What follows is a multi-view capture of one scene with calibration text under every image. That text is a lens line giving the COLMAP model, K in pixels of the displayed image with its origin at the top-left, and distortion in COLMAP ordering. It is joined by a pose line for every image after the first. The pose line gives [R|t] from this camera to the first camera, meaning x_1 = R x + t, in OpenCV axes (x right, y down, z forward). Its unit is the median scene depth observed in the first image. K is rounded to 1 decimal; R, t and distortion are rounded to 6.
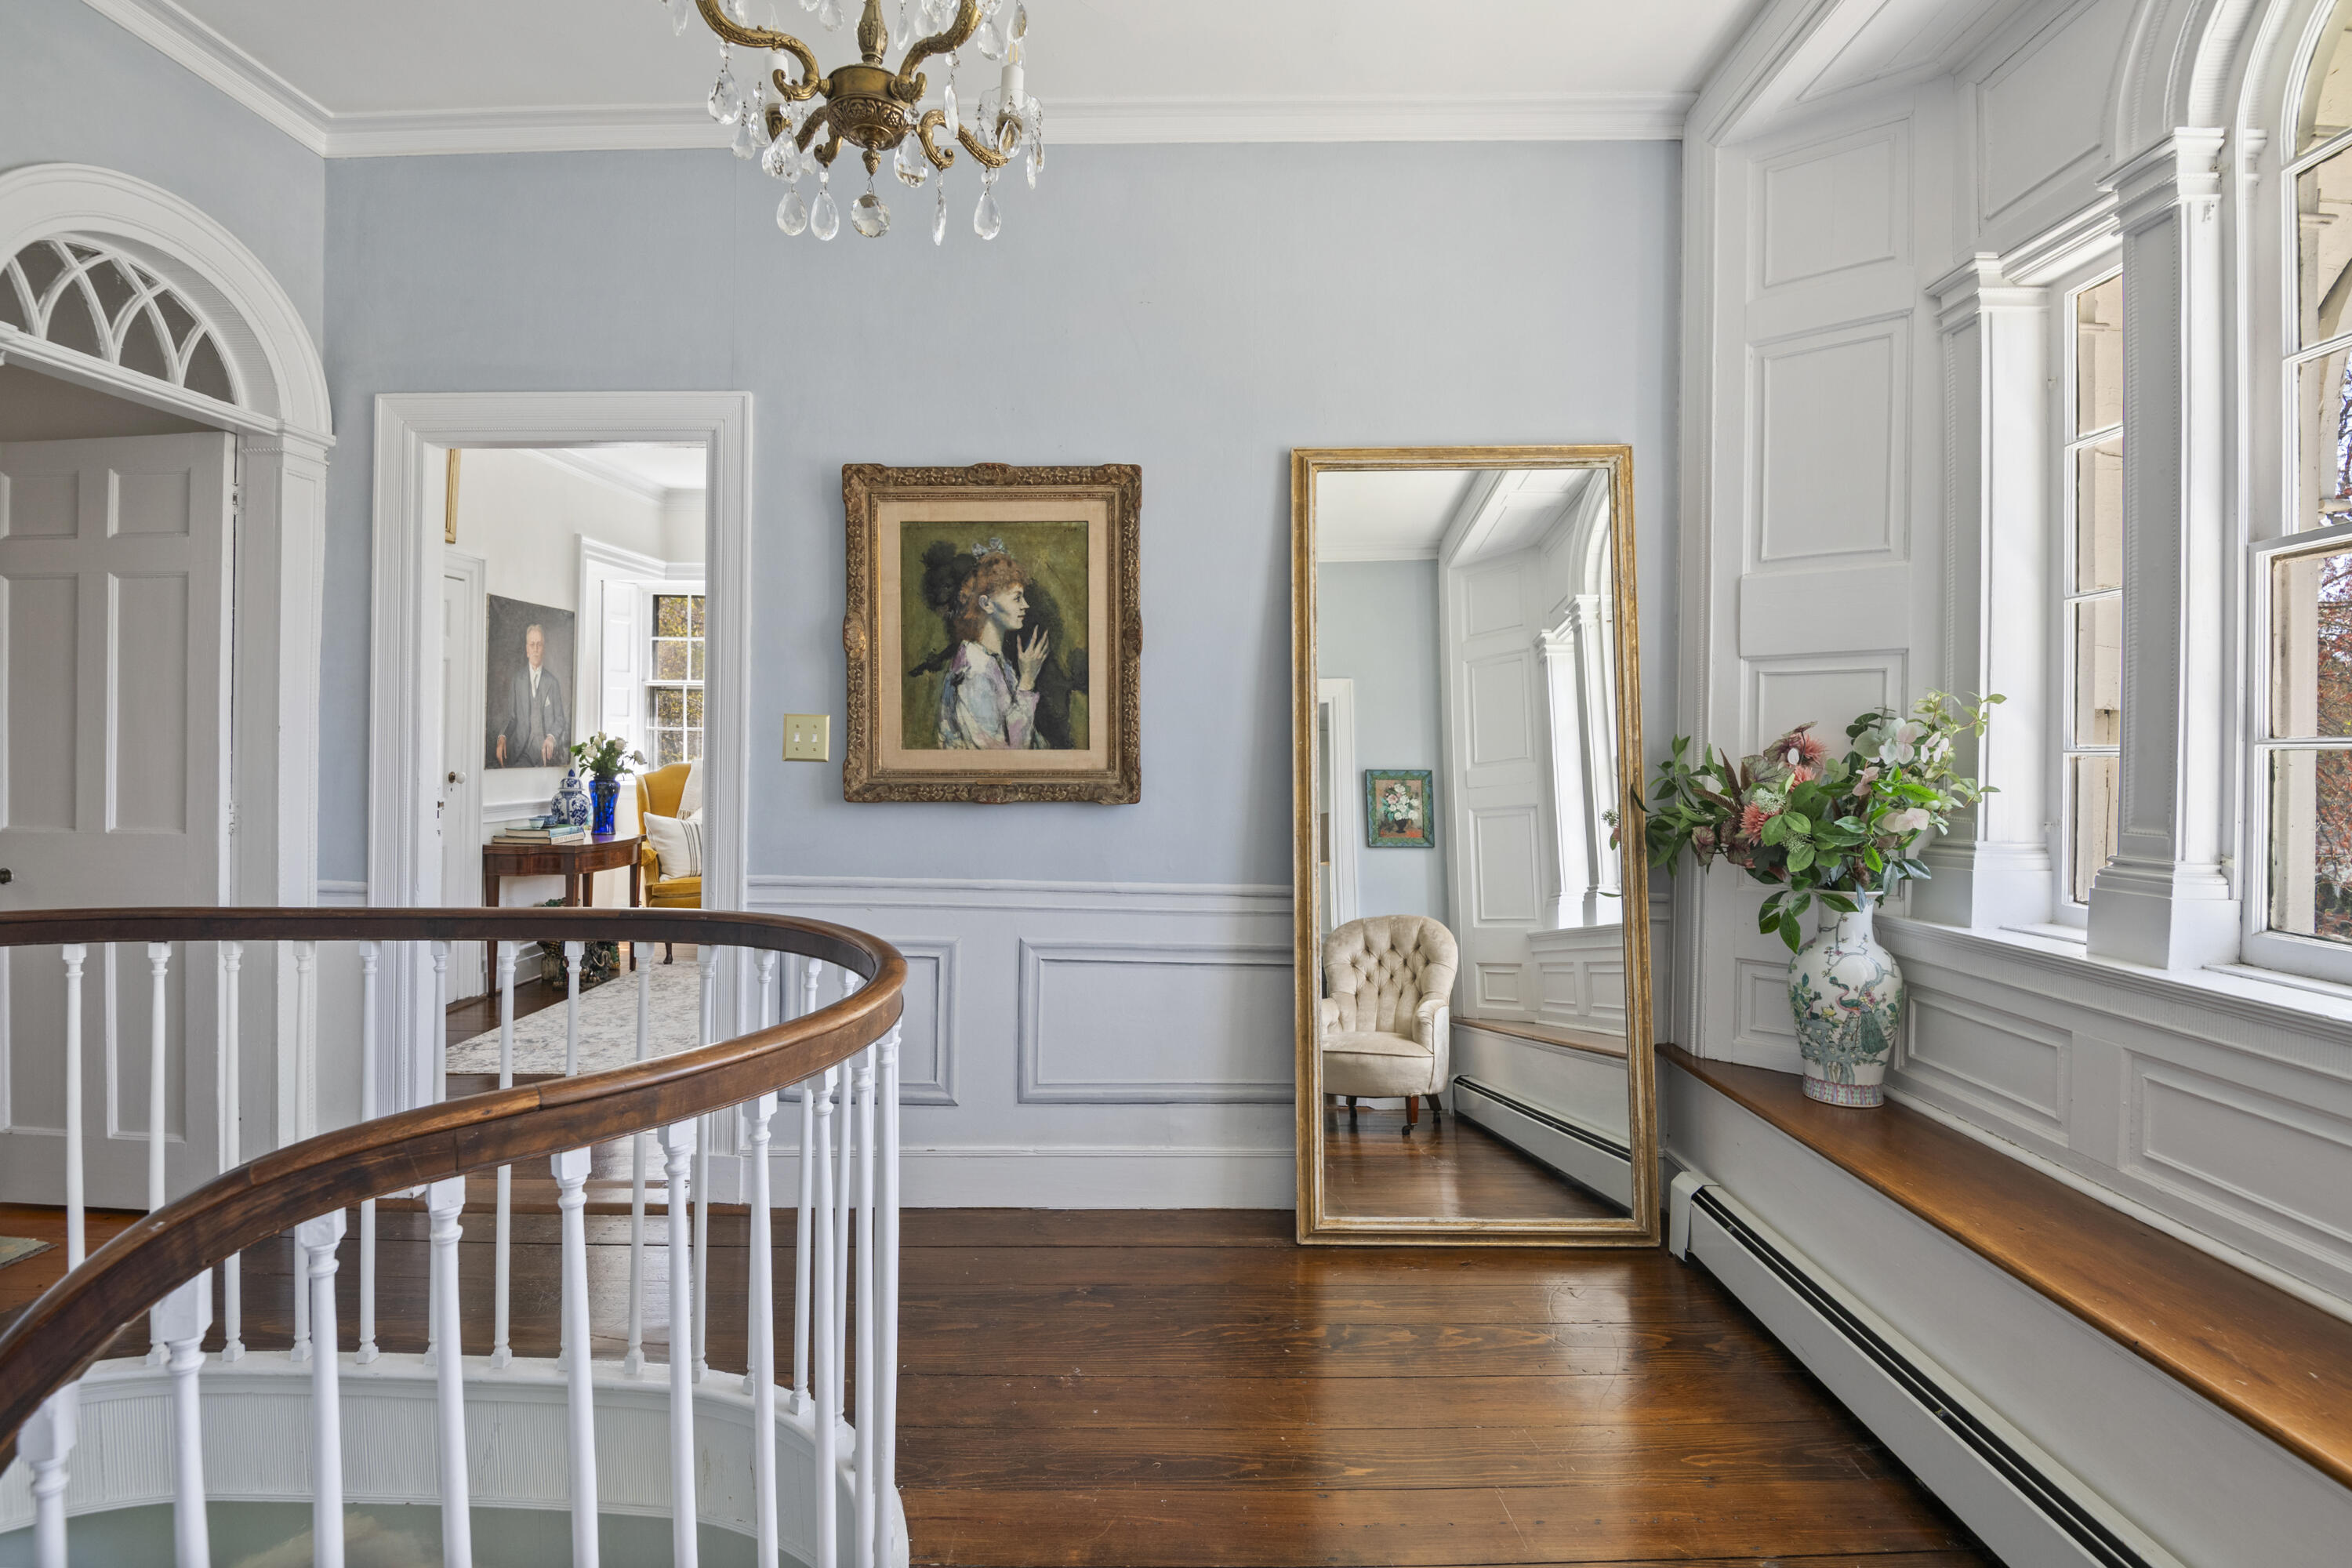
lens RADIAL K [[1160.5, 0, 1177.8], [0, 1160.5, 767.9], [0, 0, 1]] dist [0.031927, -0.025697]
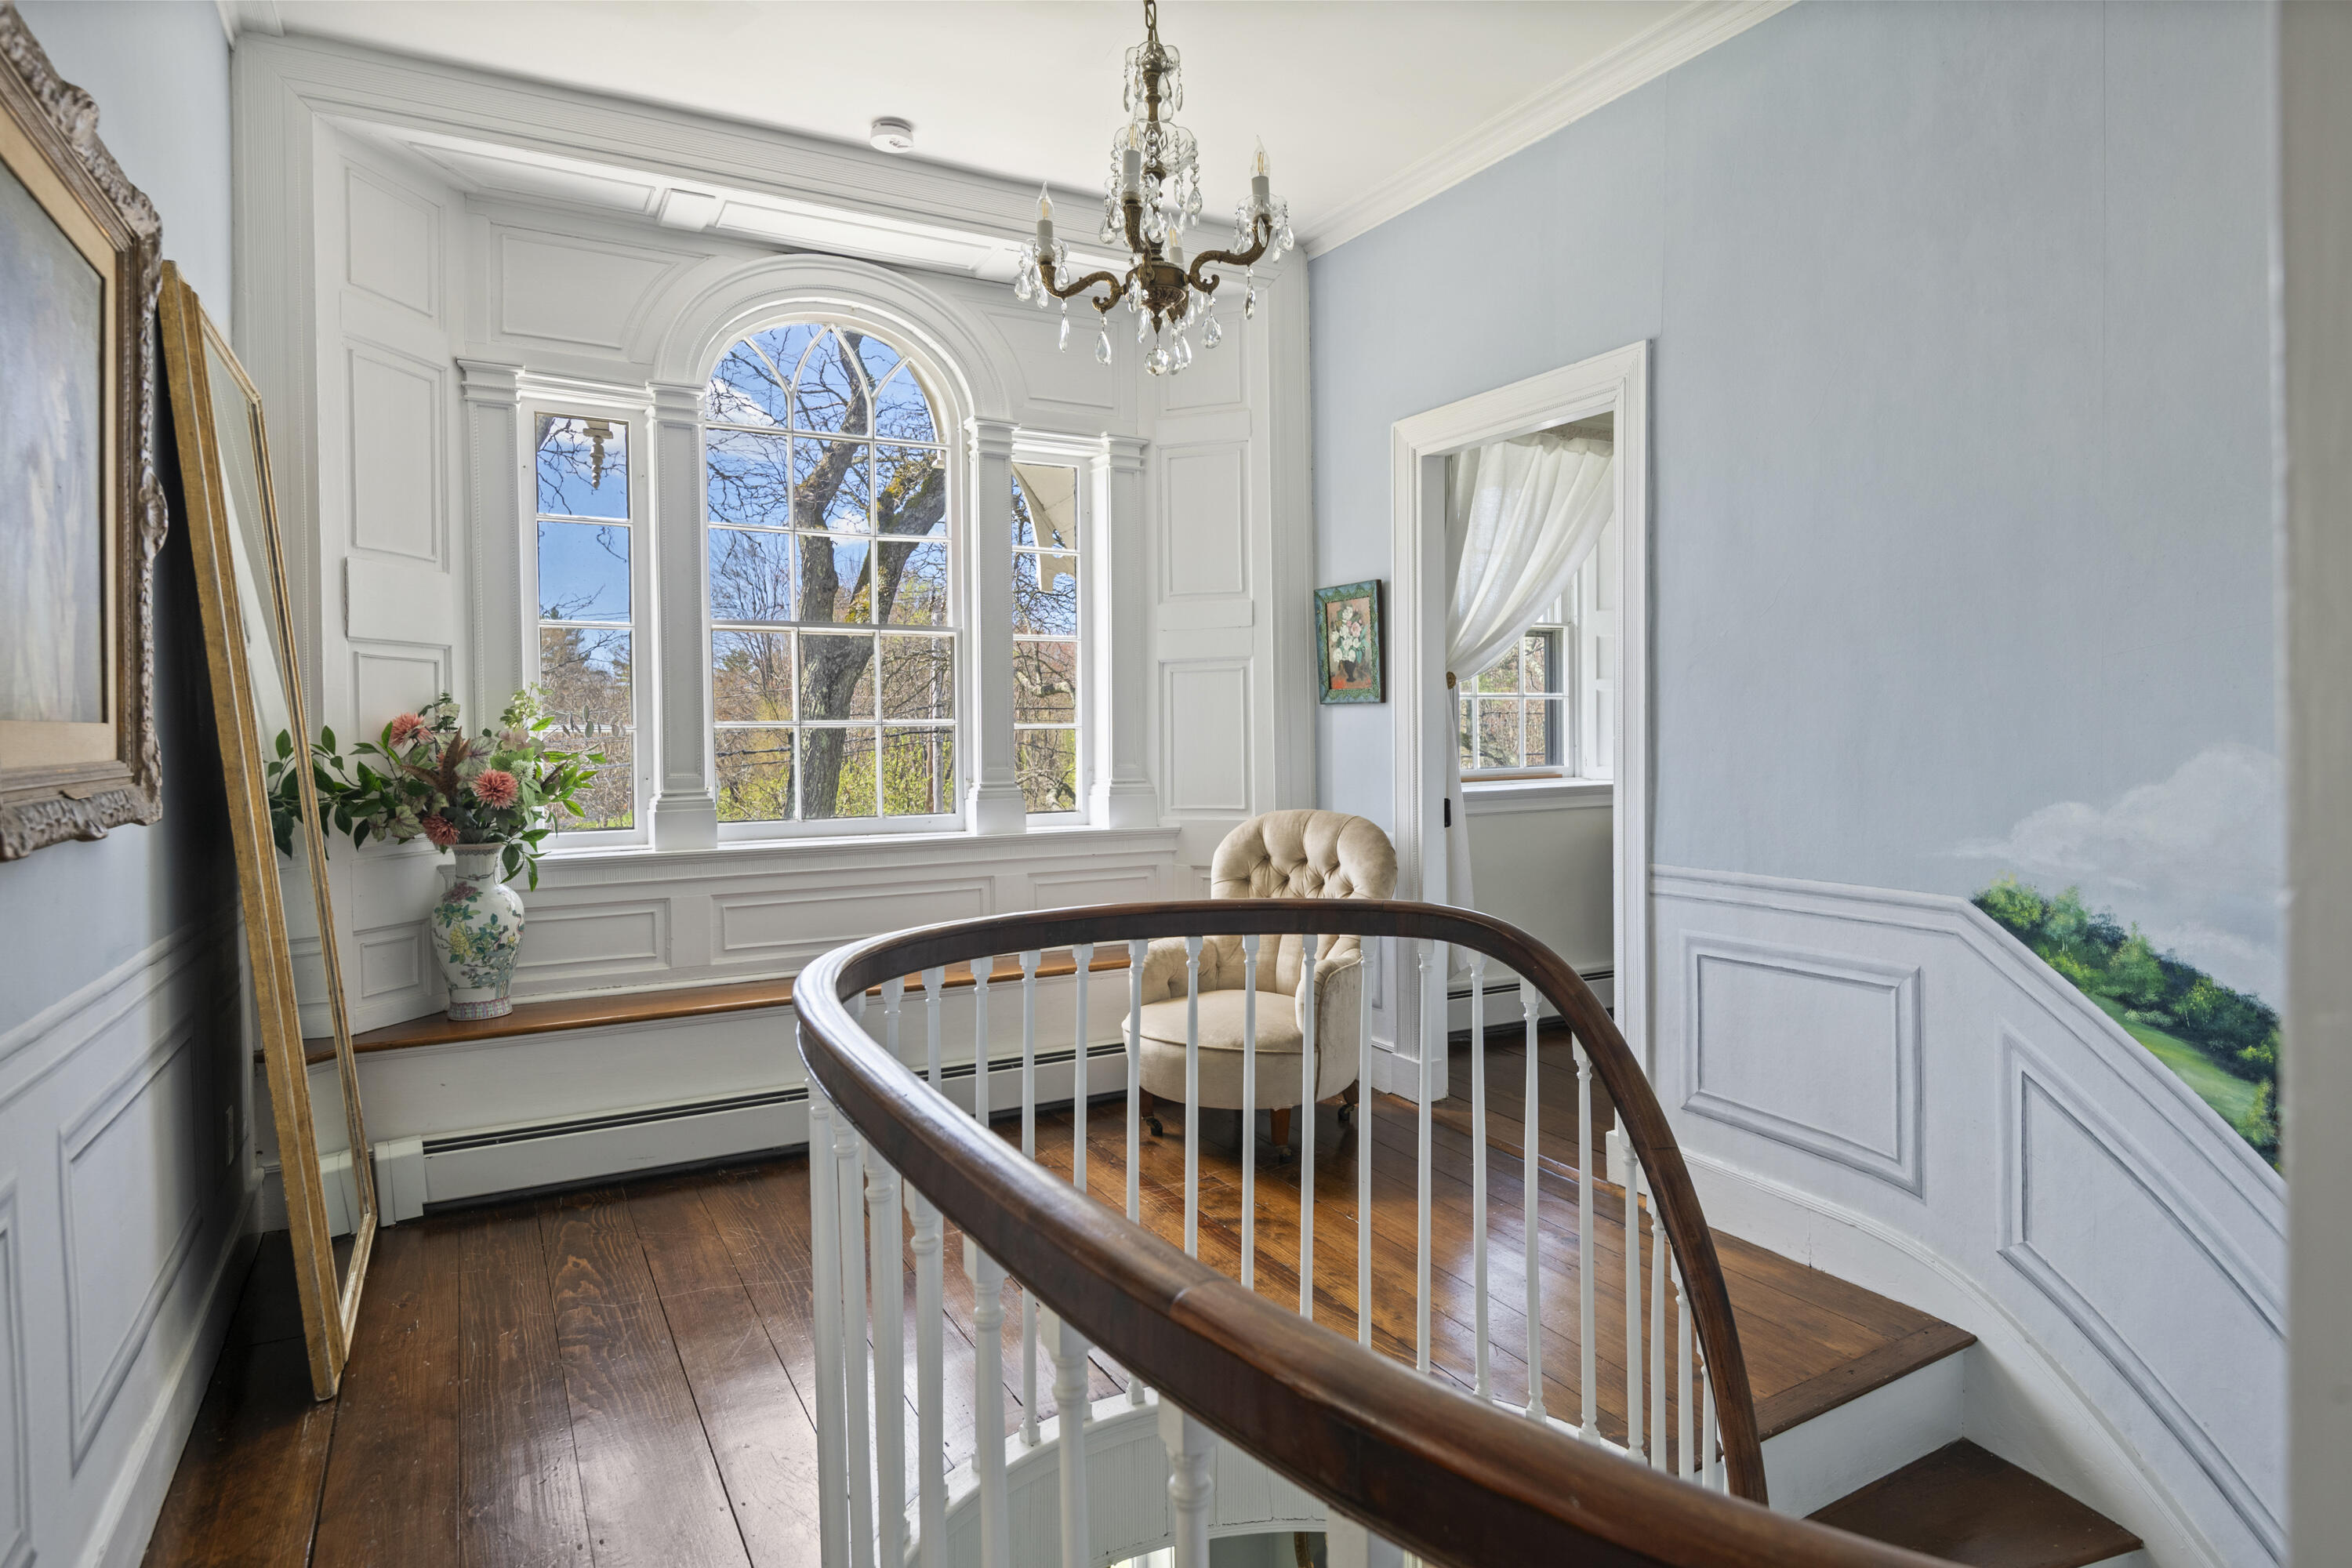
lens RADIAL K [[1296.1, 0, 1175.3], [0, 1296.1, 751.7], [0, 0, 1]] dist [0.000442, 0.000087]
pose [[-0.505338, -0.011053, 0.862851, -0.973564], [0.015809, 0.999632, 0.022063, -0.008941], [-0.862777, 0.024790, -0.504977, 1.075855]]
